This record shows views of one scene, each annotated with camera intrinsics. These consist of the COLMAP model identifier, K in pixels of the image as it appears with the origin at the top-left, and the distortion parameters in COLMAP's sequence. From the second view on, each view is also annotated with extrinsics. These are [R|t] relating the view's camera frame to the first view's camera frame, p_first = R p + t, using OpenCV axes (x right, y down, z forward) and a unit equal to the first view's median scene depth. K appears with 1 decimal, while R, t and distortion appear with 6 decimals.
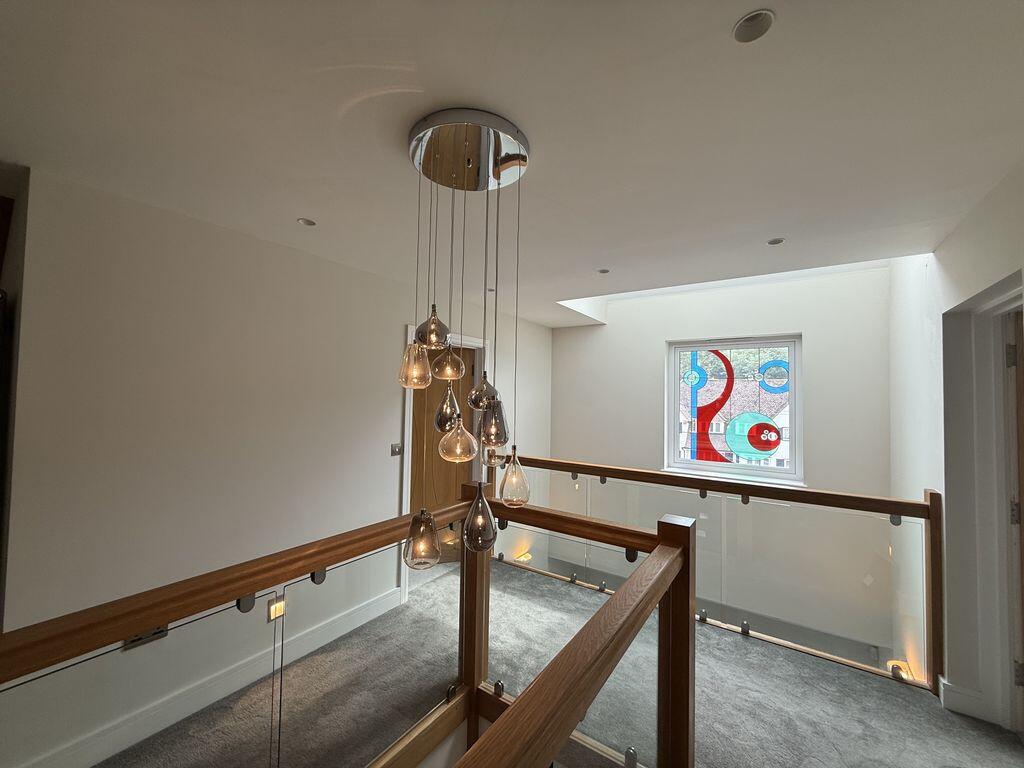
lens RADIAL K [[406.8, 0, 514.9], [0, 406.8, 381.8], [0, 0, 1]] dist [-0.000742, -0.000132]
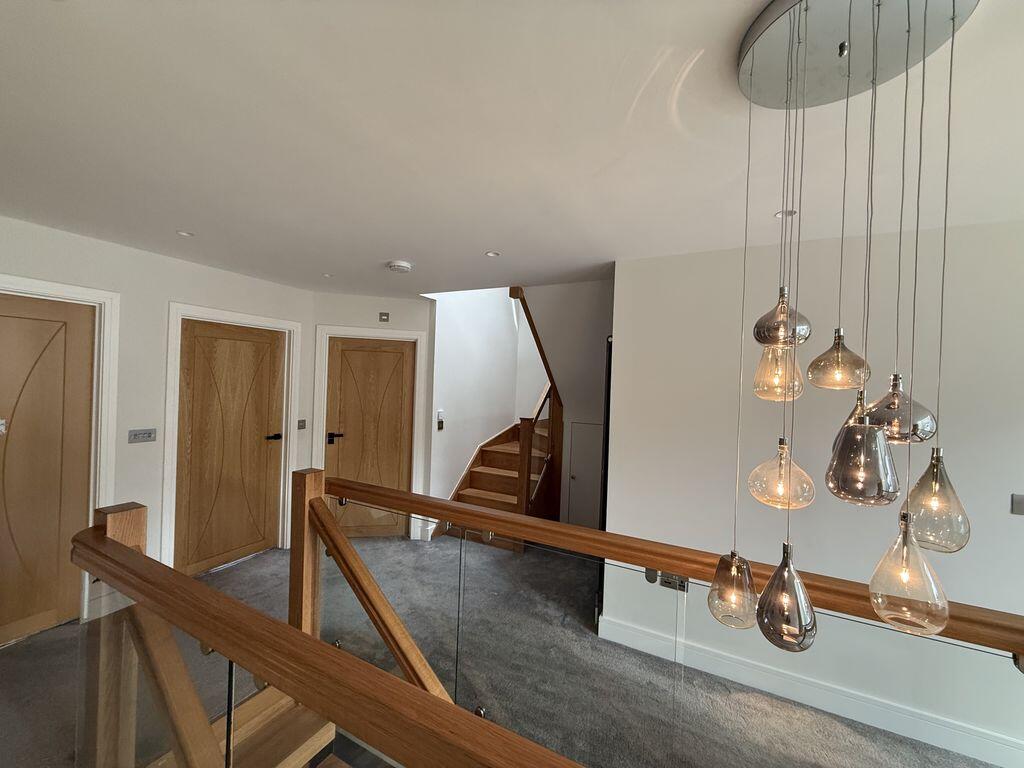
lens RADIAL K [[406.8, 0, 514.3], [0, 406.8, 384.0], [0, 0, 1]] dist [-0.000742, -0.000132]
pose [[0.127653, -0.010704, -0.991761, 0.431370], [-0.008901, 0.999889, -0.011938, -0.000937], [0.991779, 0.010352, 0.127544, 0.391089]]
